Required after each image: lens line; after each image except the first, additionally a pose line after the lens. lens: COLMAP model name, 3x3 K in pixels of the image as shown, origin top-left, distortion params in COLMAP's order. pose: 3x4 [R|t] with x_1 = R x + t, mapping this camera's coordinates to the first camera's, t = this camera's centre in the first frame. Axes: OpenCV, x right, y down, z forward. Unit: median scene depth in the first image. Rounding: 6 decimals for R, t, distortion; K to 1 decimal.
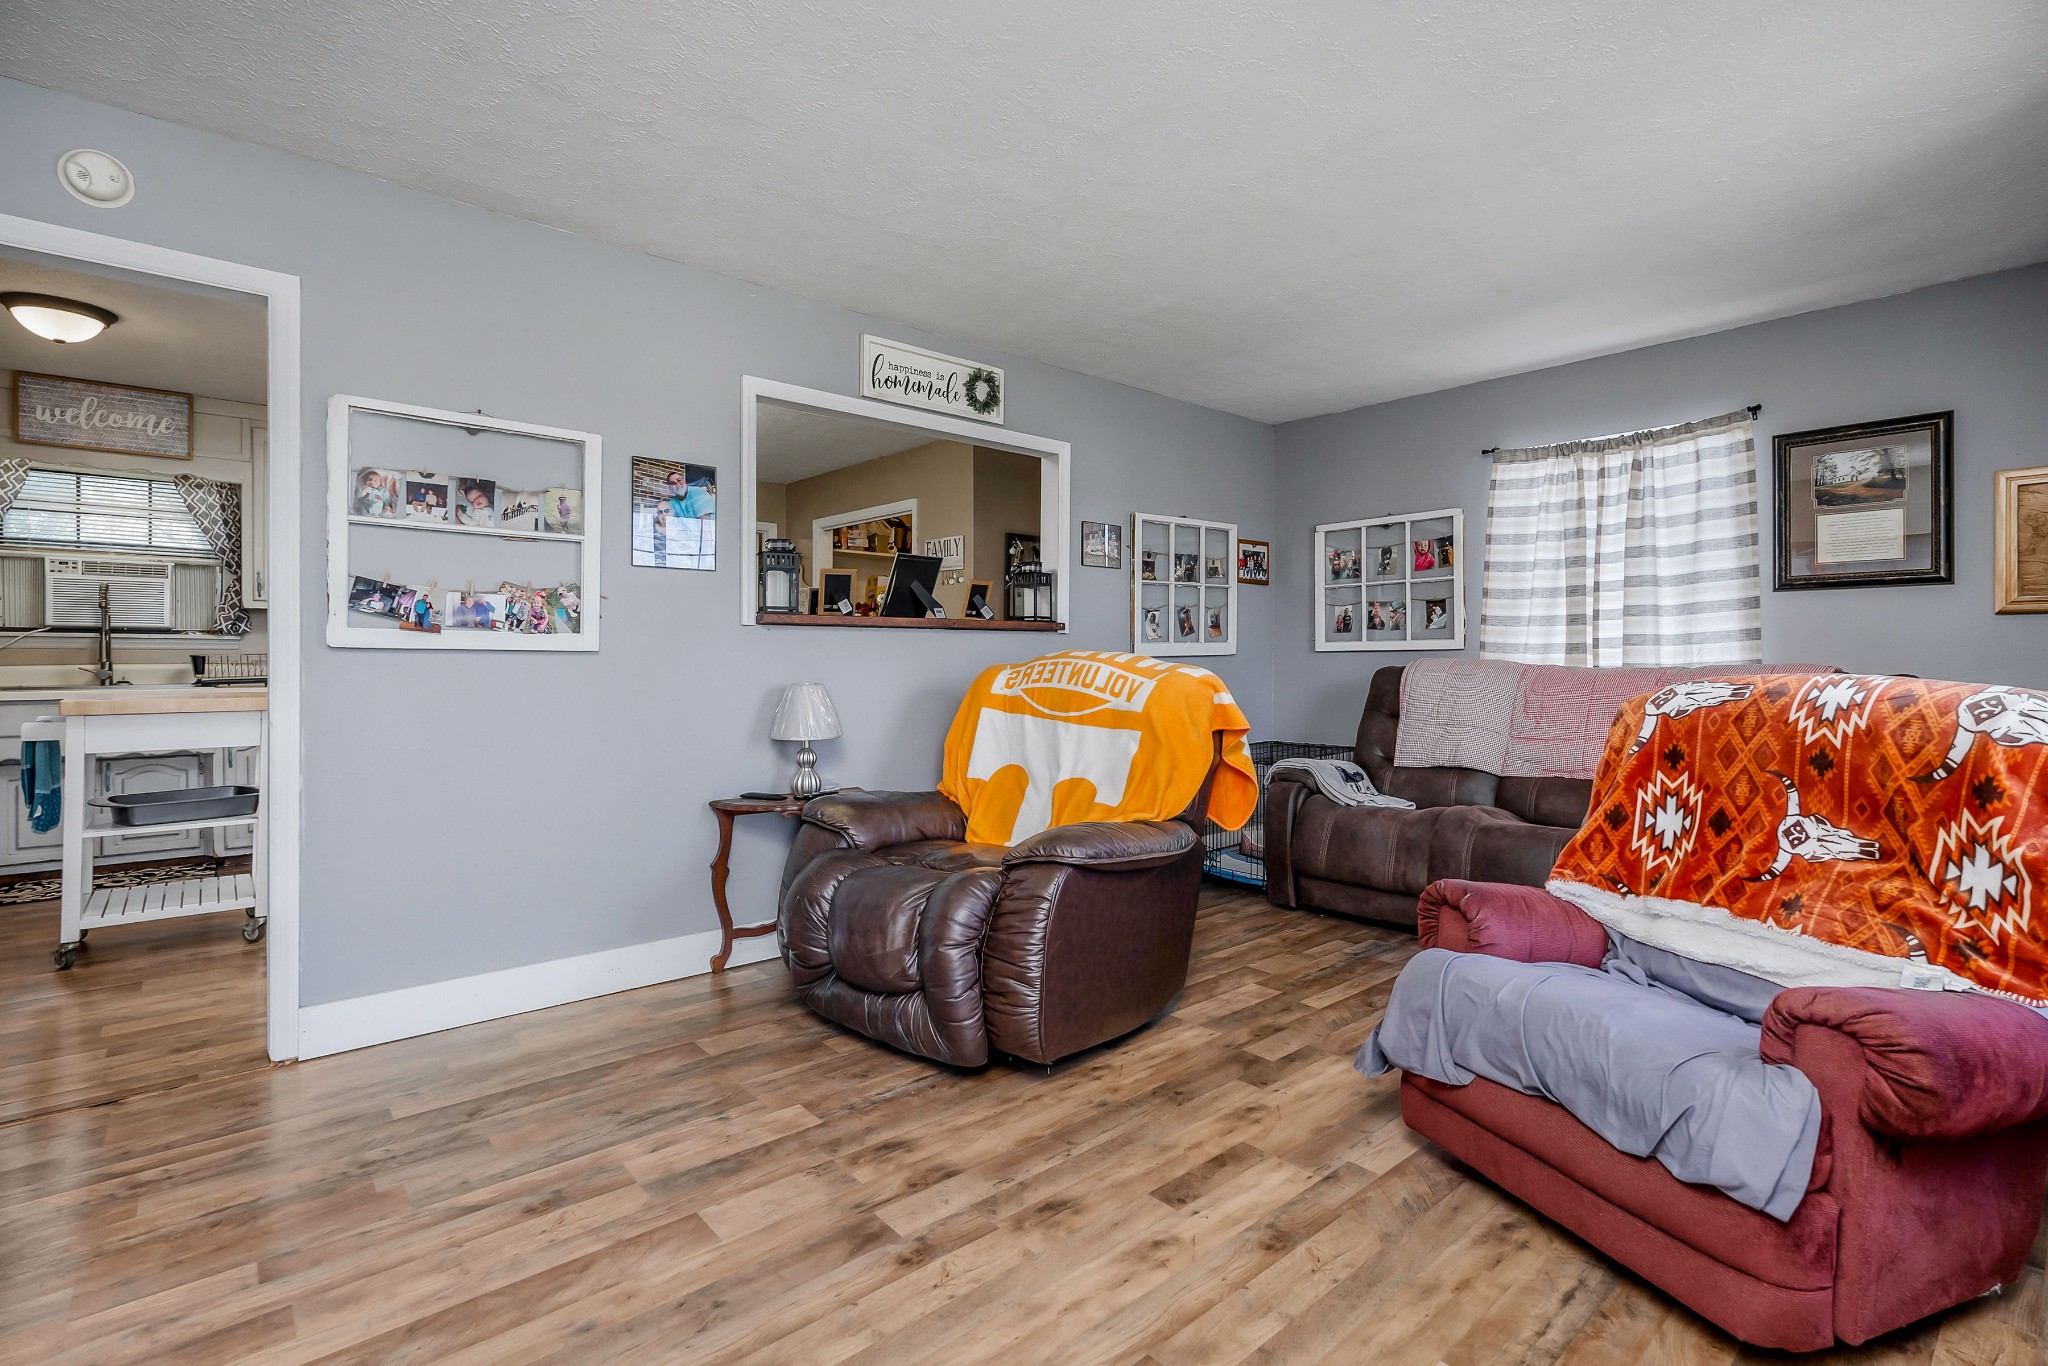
lens RADIAL K [[939.0, 0, 1012.7], [0, 939.0, 673.7], [0, 0, 1]] dist [0.003741, -0.002361]
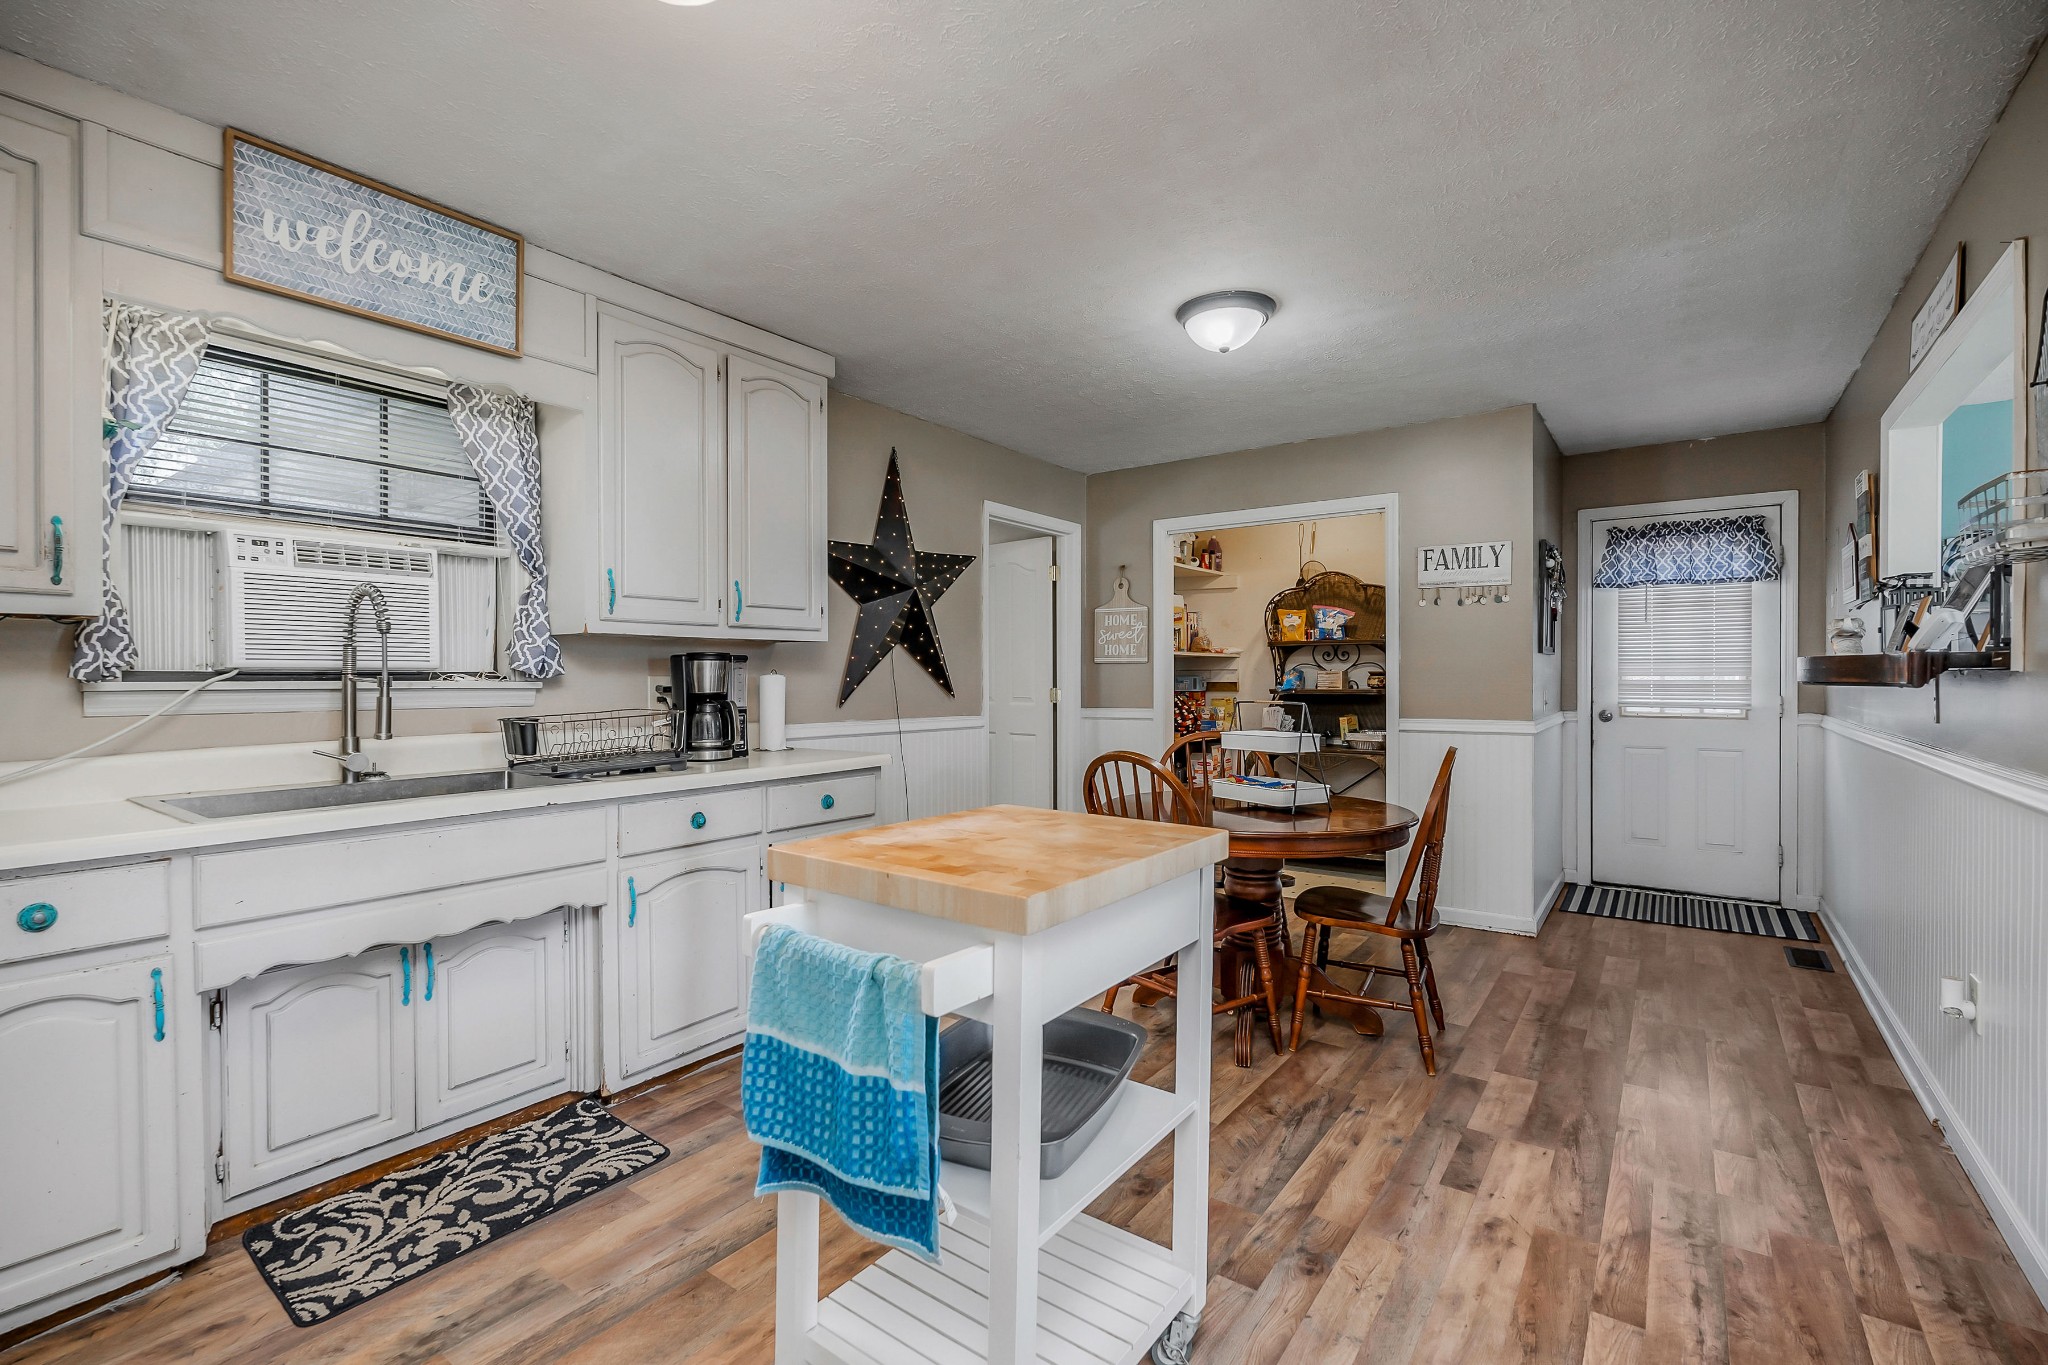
lens RADIAL K [[895.7, 0, 1012.6], [0, 895.7, 695.4], [0, 0, 1]] dist [-0.006252, -0.000282]
pose [[0.974695, -0.013449, 0.223135, -0.727225], [0.012411, 0.999905, 0.006051, -0.034338], [-0.223195, -0.003129, 0.974769, 0.446153]]
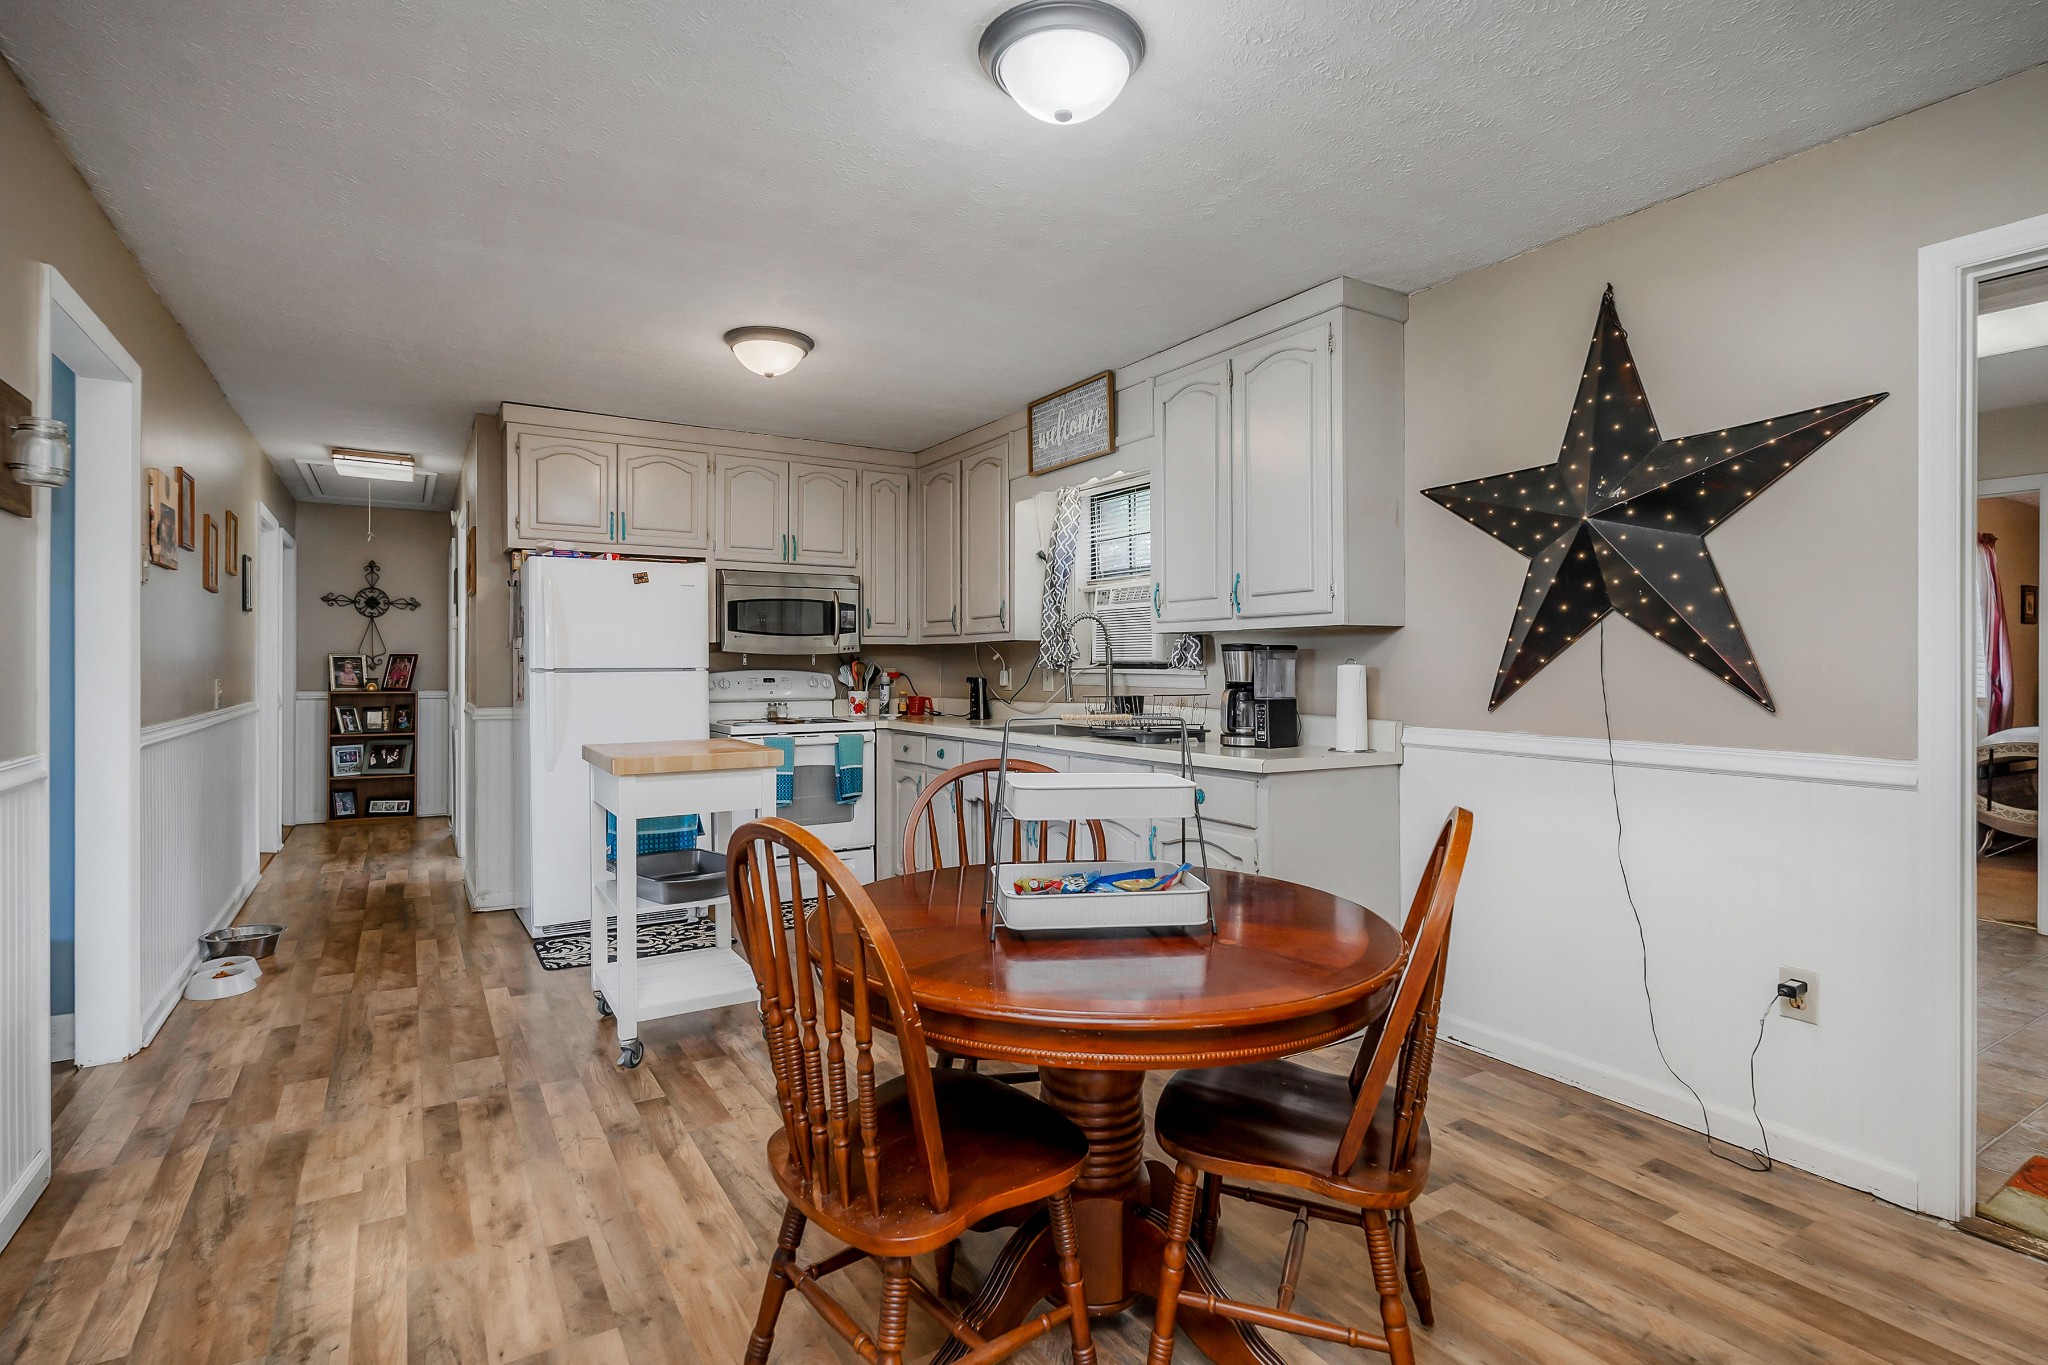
lens RADIAL K [[990.7, 0, 1035.5], [0, 990.7, 680.6], [0, 0, 1]] dist [-0.001385, -0.001233]
pose [[-0.135282, 0.006842, -0.990783, -0.028330], [-0.020044, 0.999753, 0.009641, -0.040142], [0.990604, 0.021164, -0.135112, 1.072660]]
